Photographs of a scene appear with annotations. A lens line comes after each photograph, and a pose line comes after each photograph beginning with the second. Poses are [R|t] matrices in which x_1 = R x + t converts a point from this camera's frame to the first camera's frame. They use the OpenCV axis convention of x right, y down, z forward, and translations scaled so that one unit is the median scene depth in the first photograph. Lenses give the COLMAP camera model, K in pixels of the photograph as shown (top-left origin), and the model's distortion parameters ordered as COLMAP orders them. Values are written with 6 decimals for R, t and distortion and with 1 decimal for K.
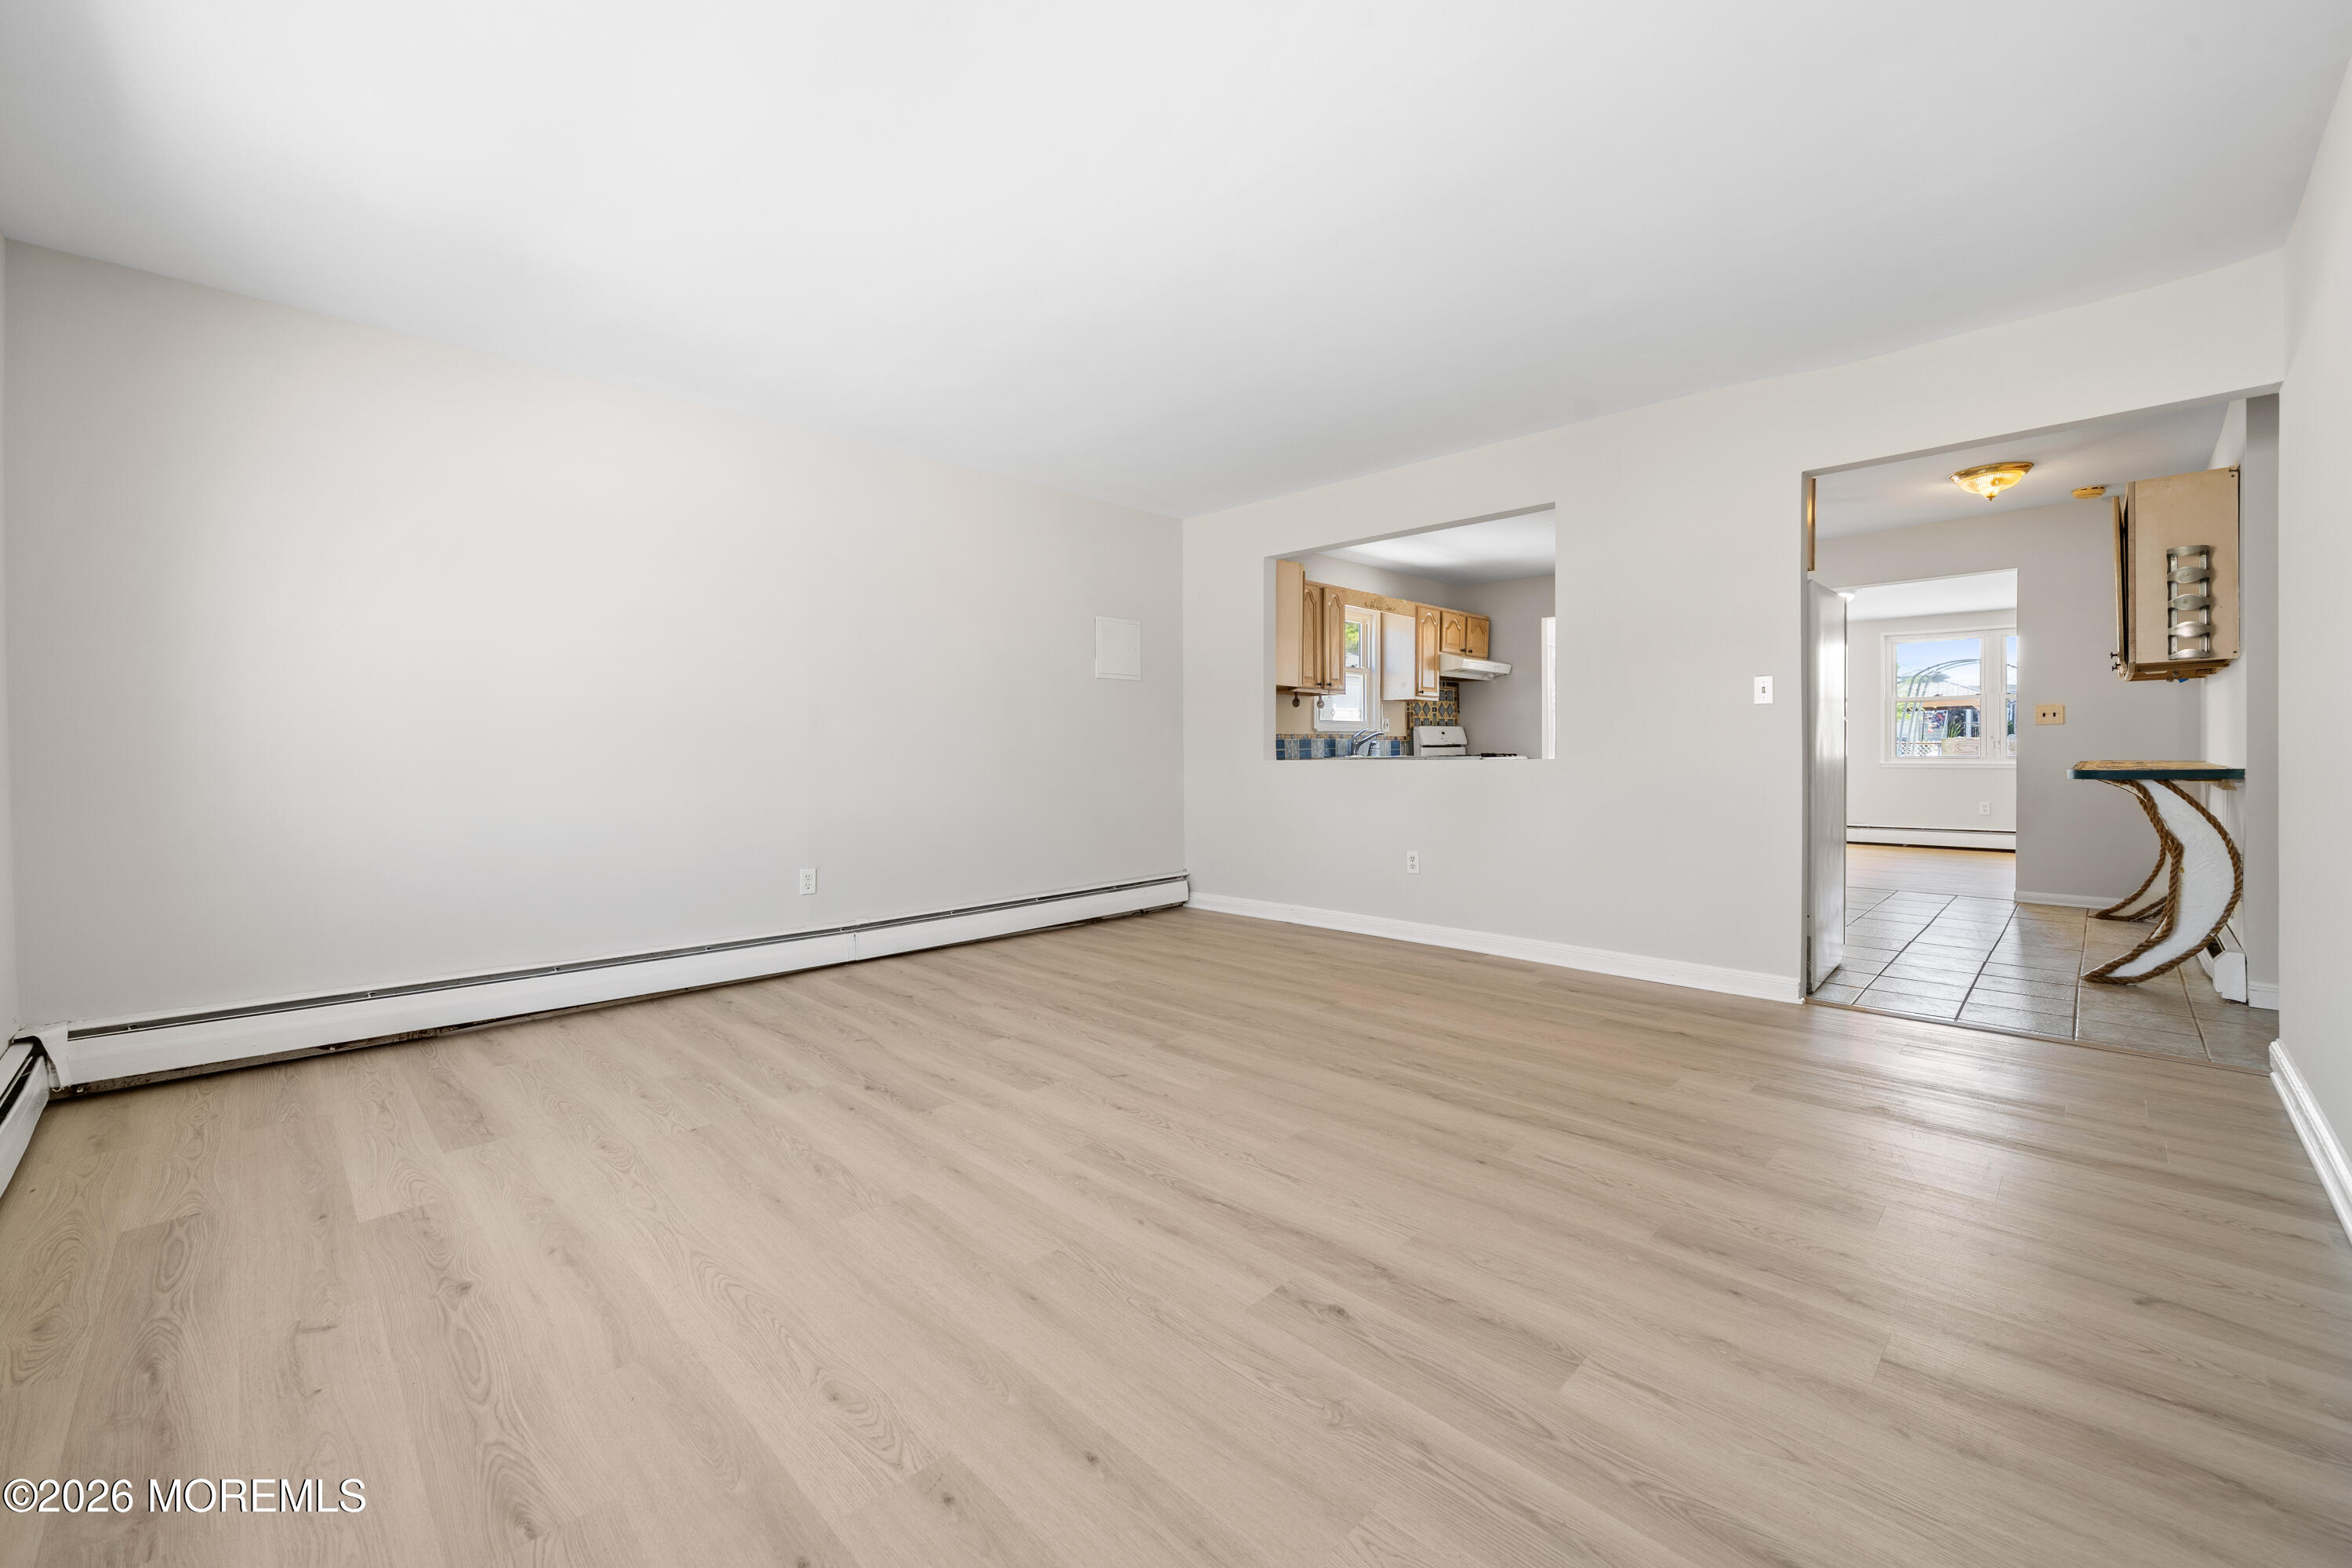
lens RADIAL K [[947.8, 0, 1156.1], [0, 947.8, 751.1], [0, 0, 1]] dist [-0.001454, -0.000199]
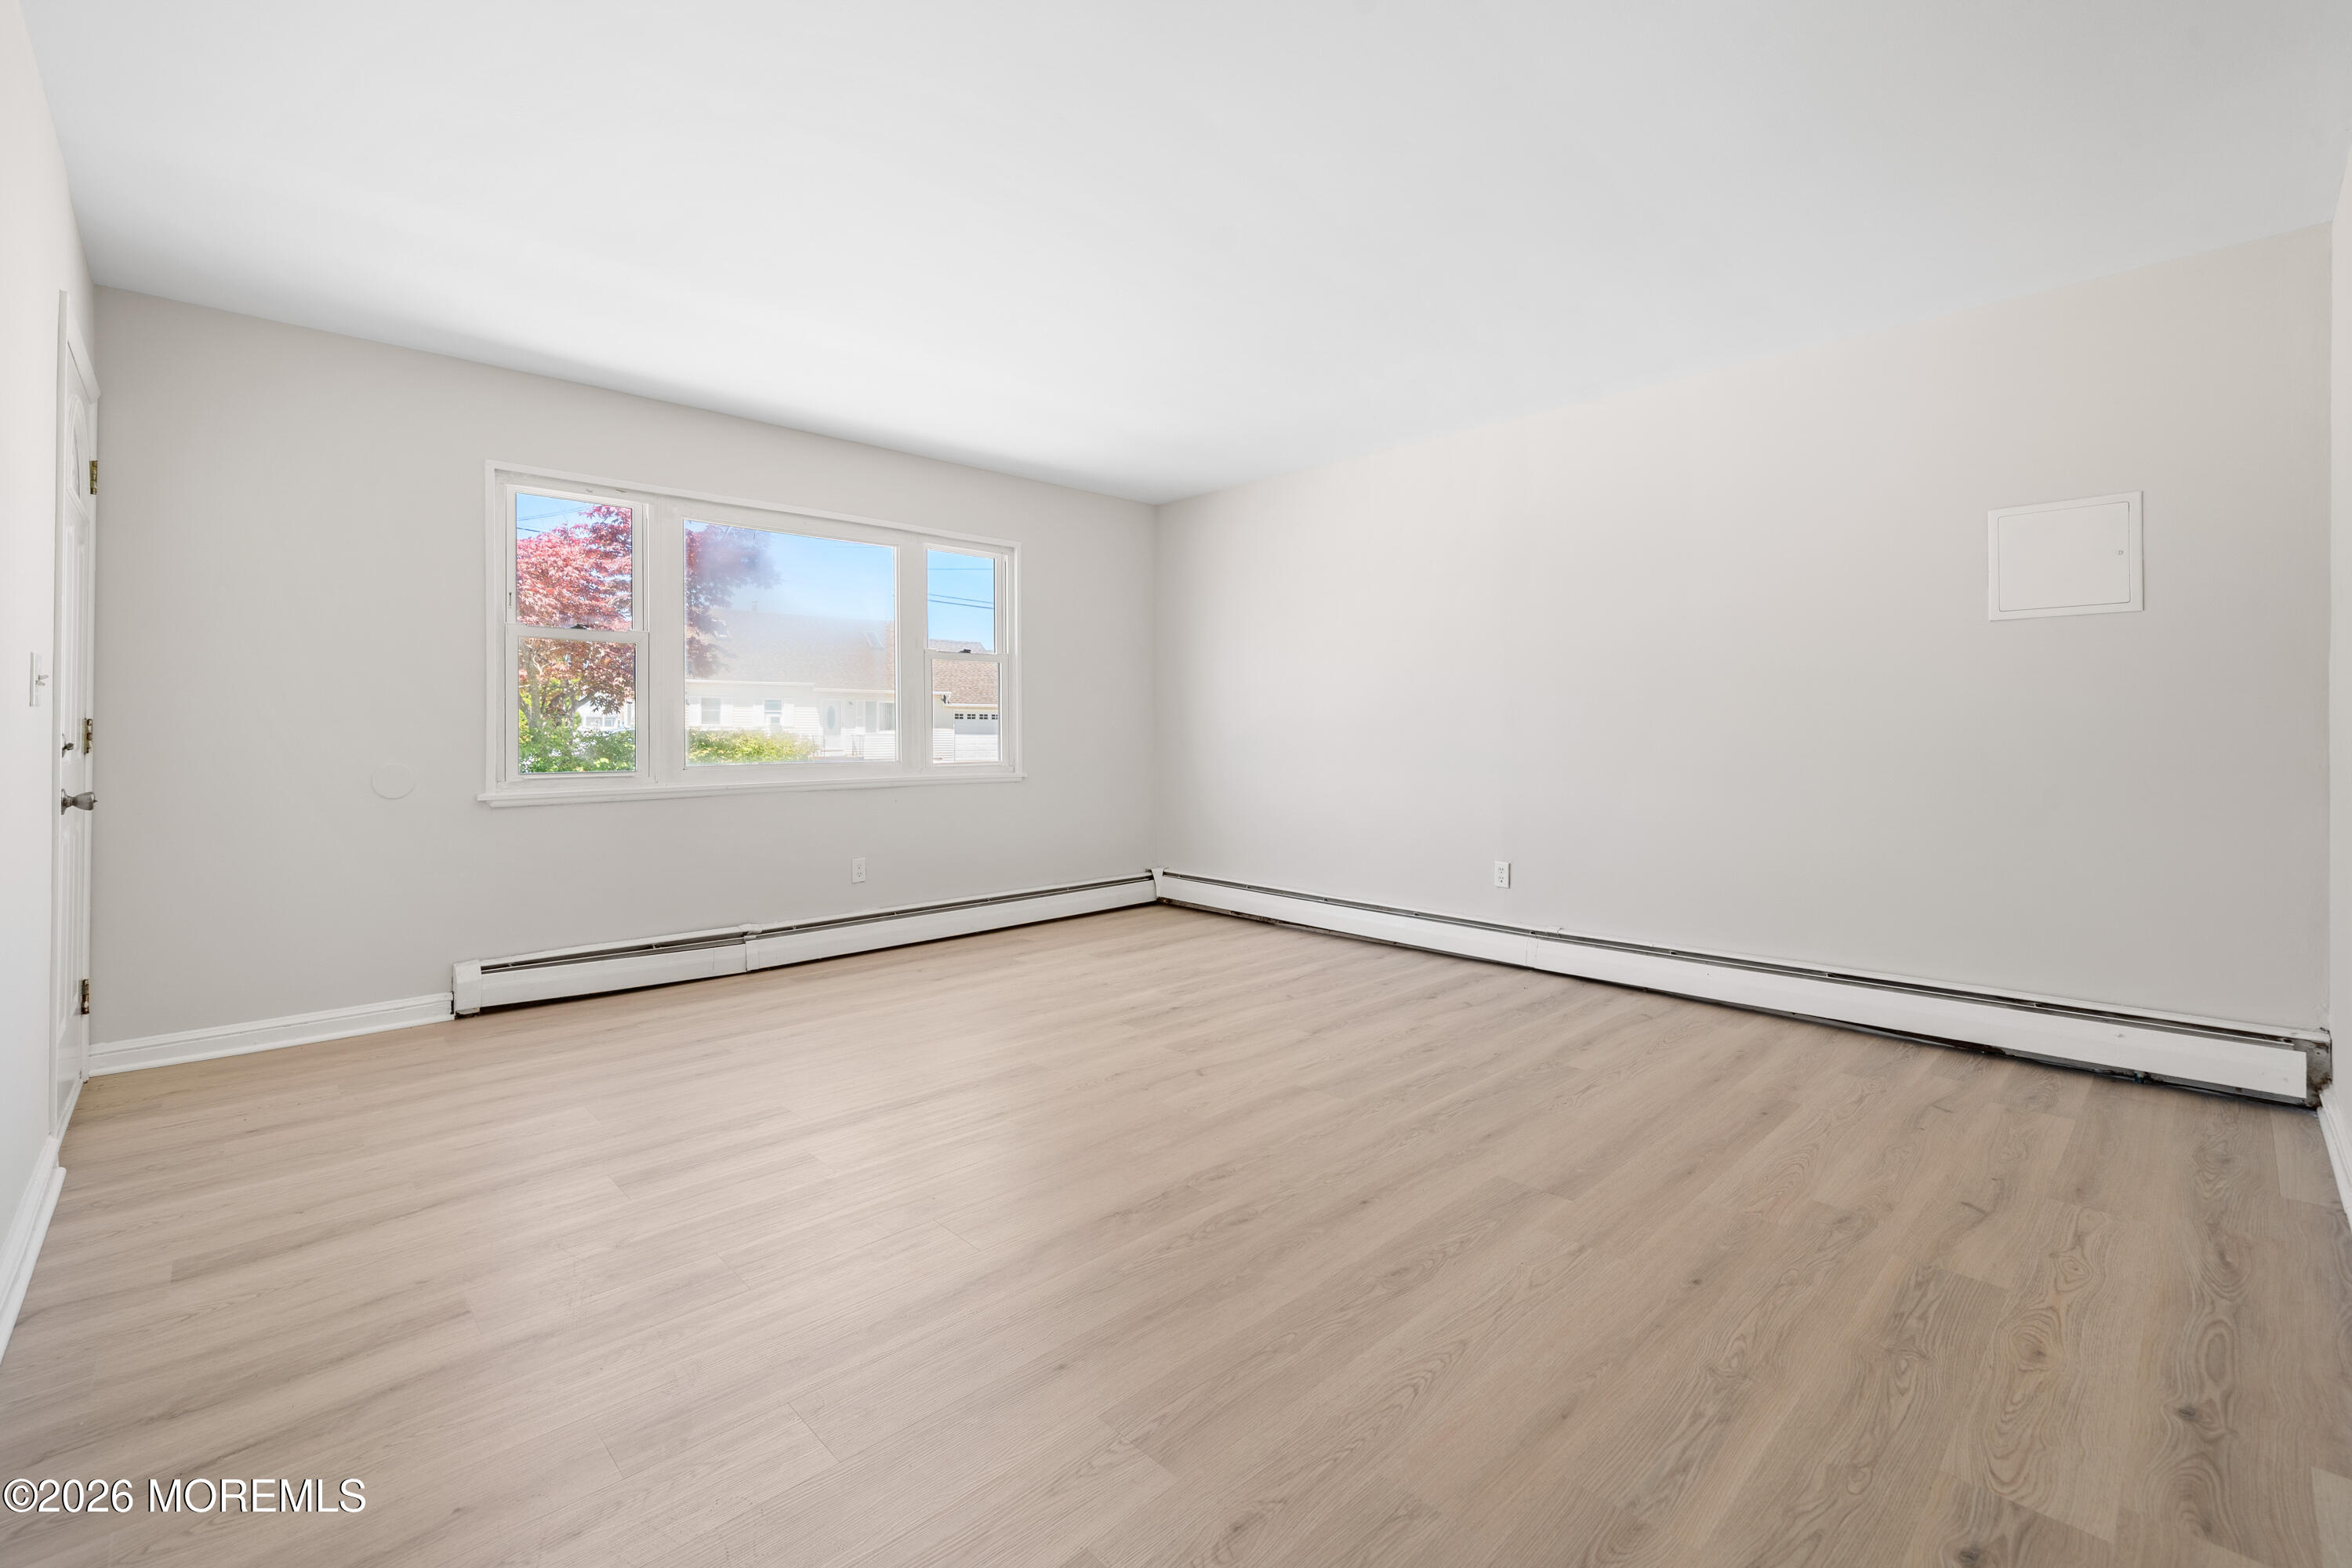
lens RADIAL K [[1004.9, 0, 1160.7], [0, 1004.9, 750.0], [0, 0, 1]] dist [-0.005779, 0.001040]
pose [[-0.026057, 0.022951, -0.999397, 0.391375], [-0.001735, 0.999734, 0.023004, -0.009417], [0.999659, 0.002333, -0.026010, 0.377677]]
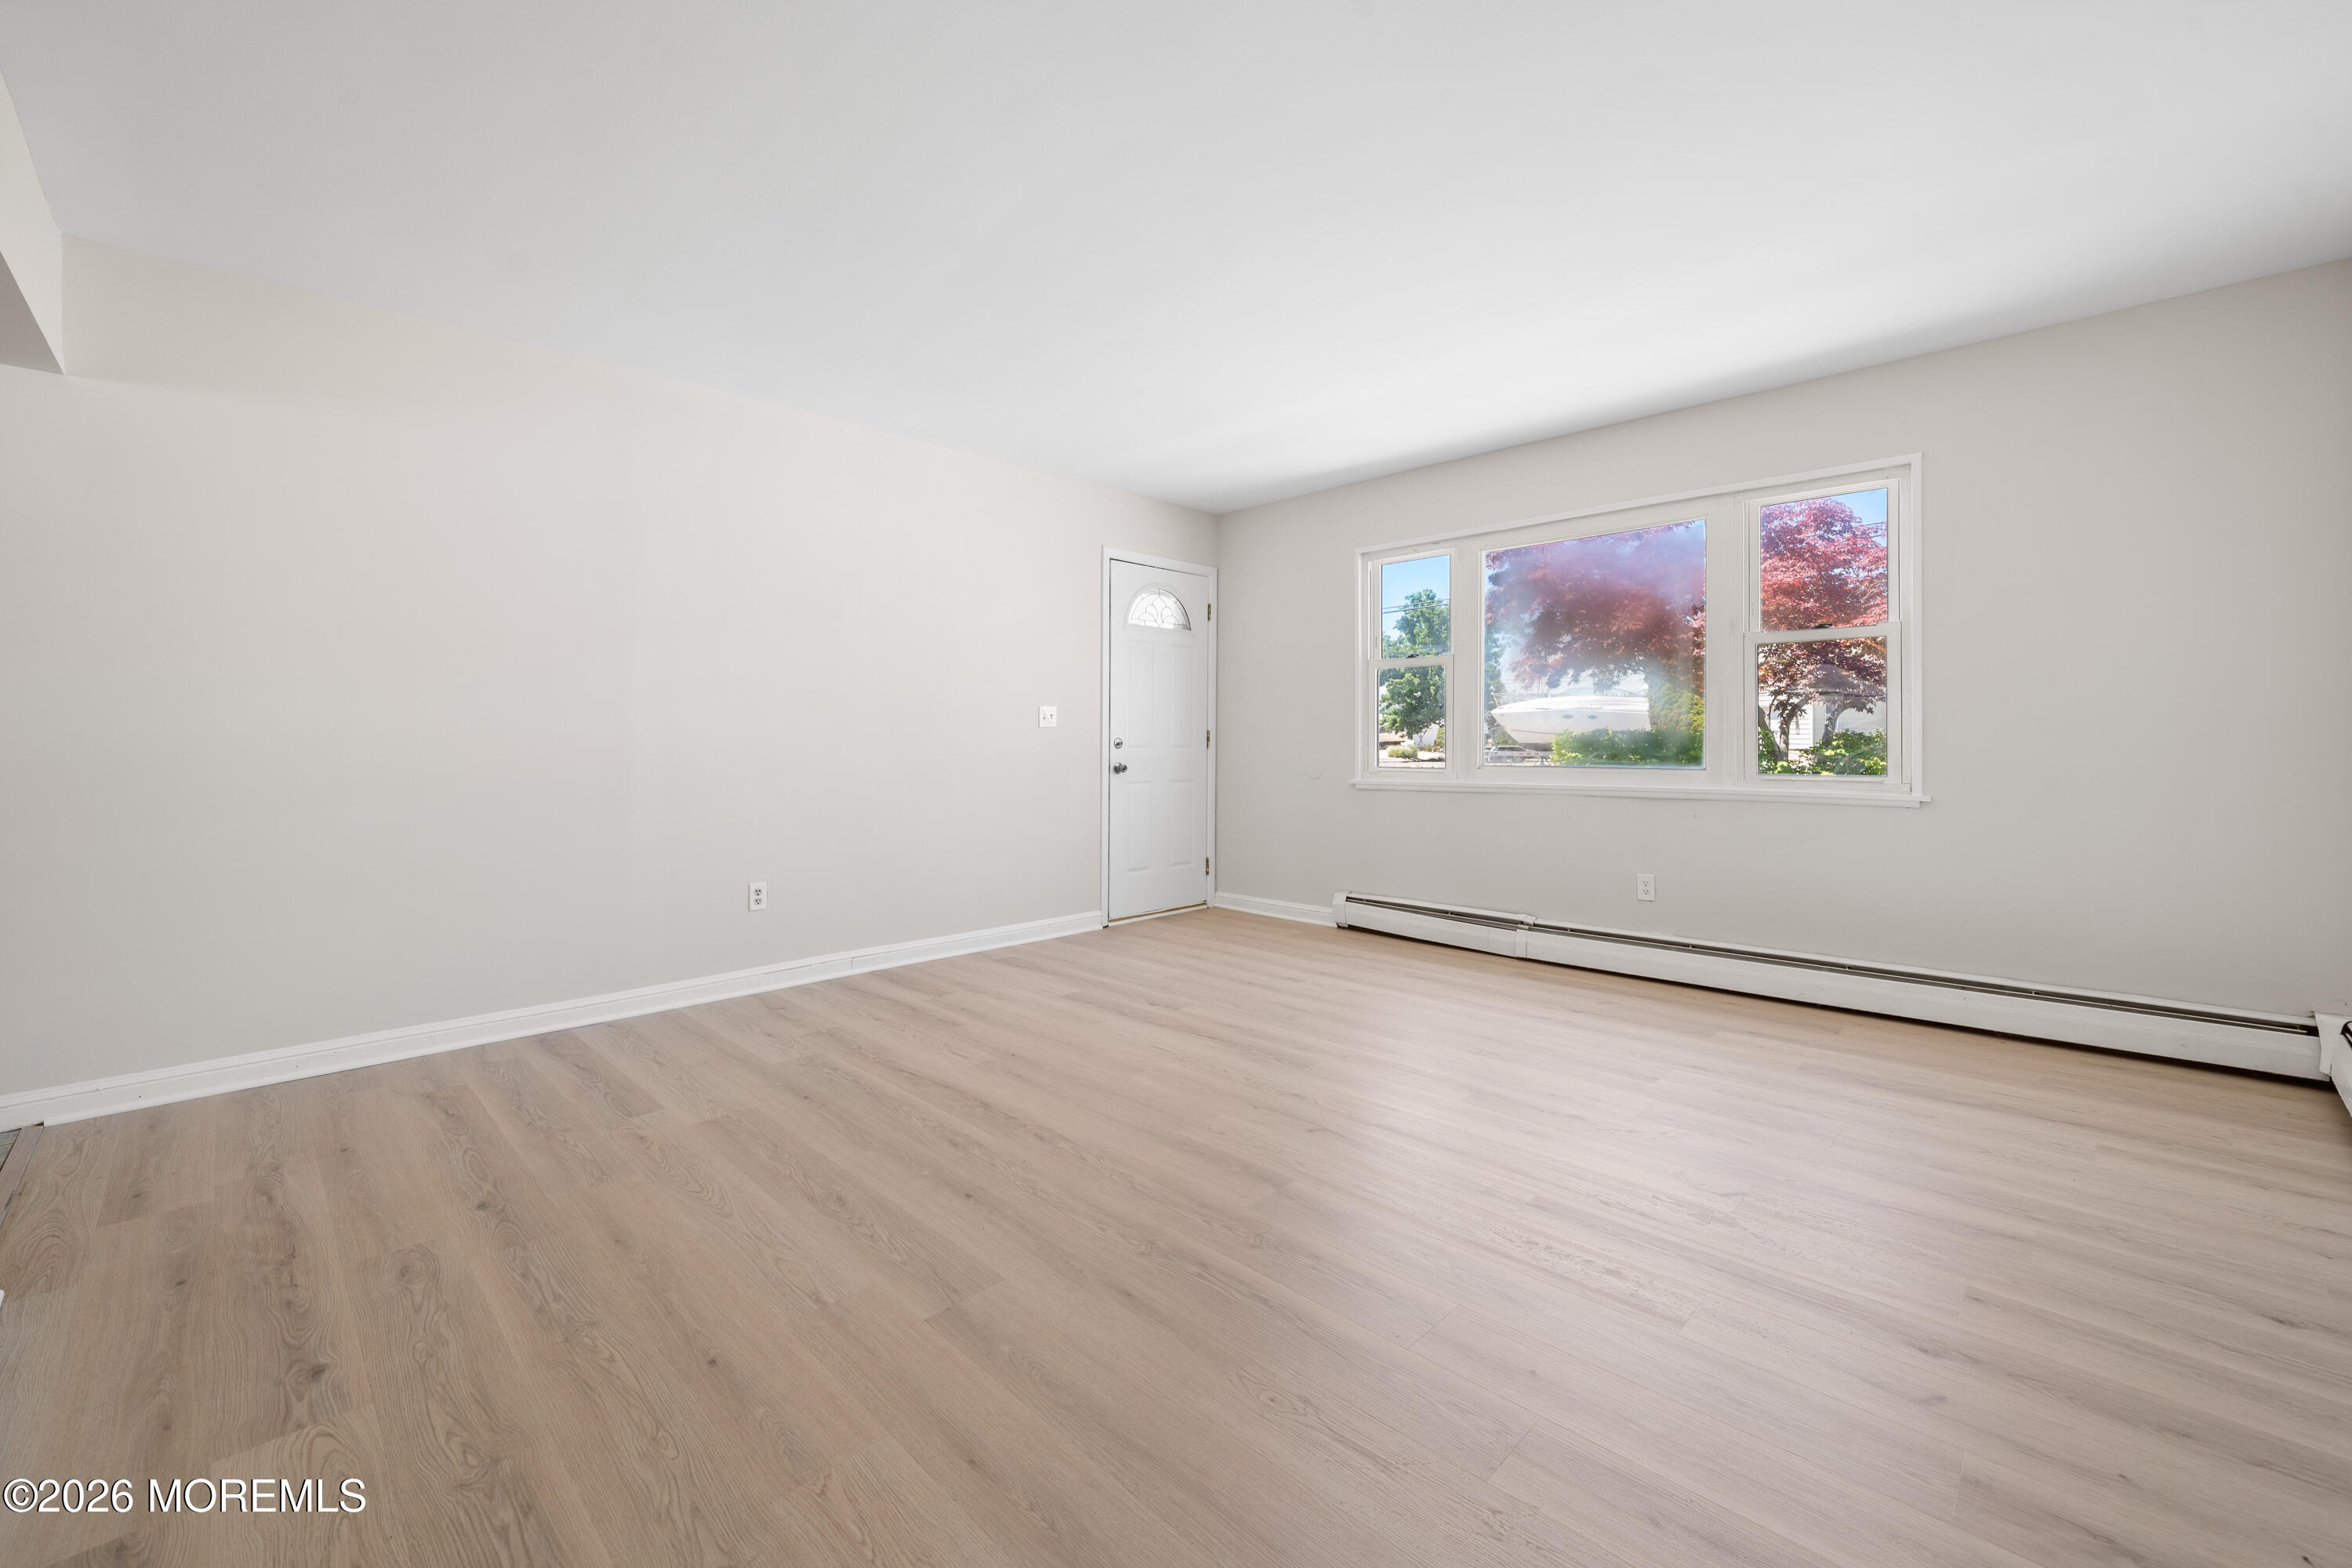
lens RADIAL K [[947.8, 0, 1166.7], [0, 947.8, 743.8], [0, 0, 1]] dist [-0.001454, -0.000199]
pose [[-0.999945, 0.008578, -0.005982, 0.038117], [0.008524, 0.999922, 0.009078, -0.008277], [0.006060, 0.009027, -0.999941, 0.715780]]
